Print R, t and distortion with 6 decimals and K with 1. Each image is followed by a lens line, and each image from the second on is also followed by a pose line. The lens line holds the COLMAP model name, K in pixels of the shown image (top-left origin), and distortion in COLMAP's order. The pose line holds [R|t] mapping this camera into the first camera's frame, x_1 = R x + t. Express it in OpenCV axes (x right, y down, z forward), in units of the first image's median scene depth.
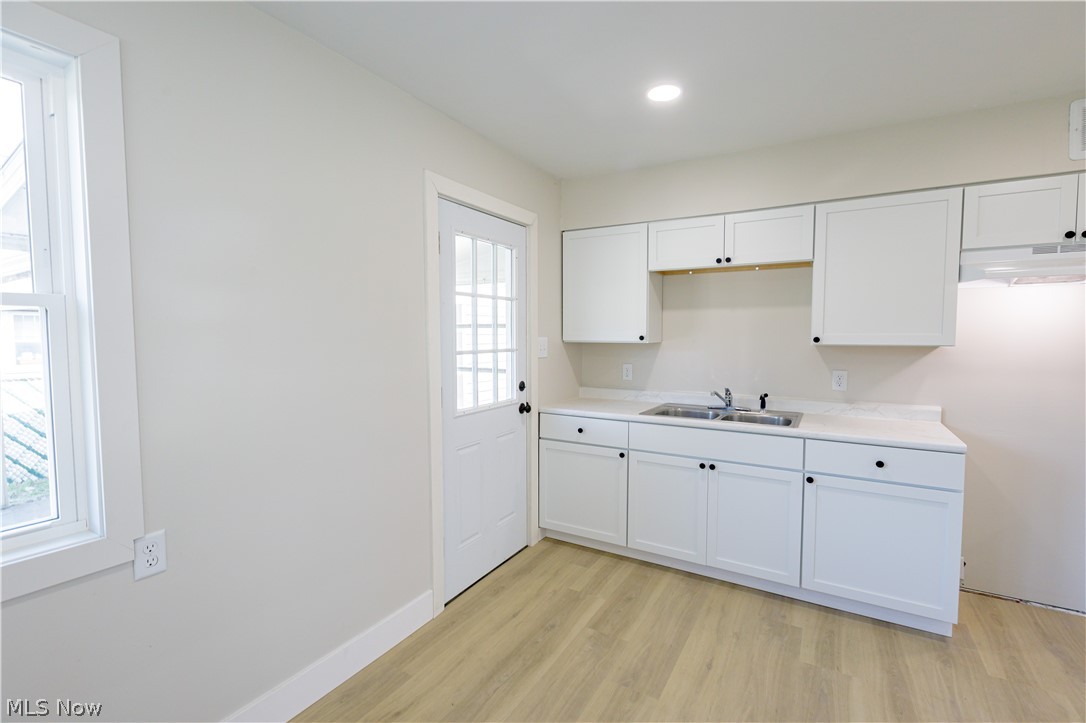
lens RADIAL K [[488.8, 0, 544.8], [0, 488.8, 361.1], [0, 0, 1]] dist [0.001748, 0.000157]
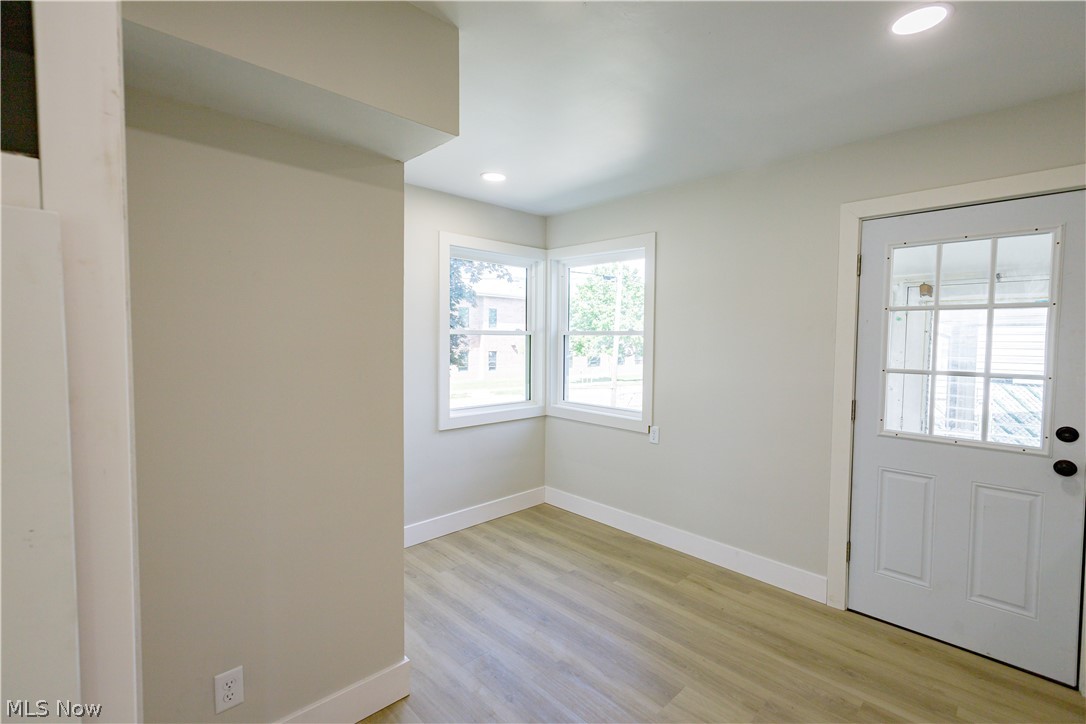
lens RADIAL K [[488.8, 0, 544.8], [0, 488.8, 361.6], [0, 0, 1]] dist [0.001748, 0.000157]
pose [[-0.259956, 0.046694, -0.964491, 0.928557], [-0.064540, 0.995756, 0.065603, -0.053586], [0.963461, 0.079302, -0.255839, 0.585457]]
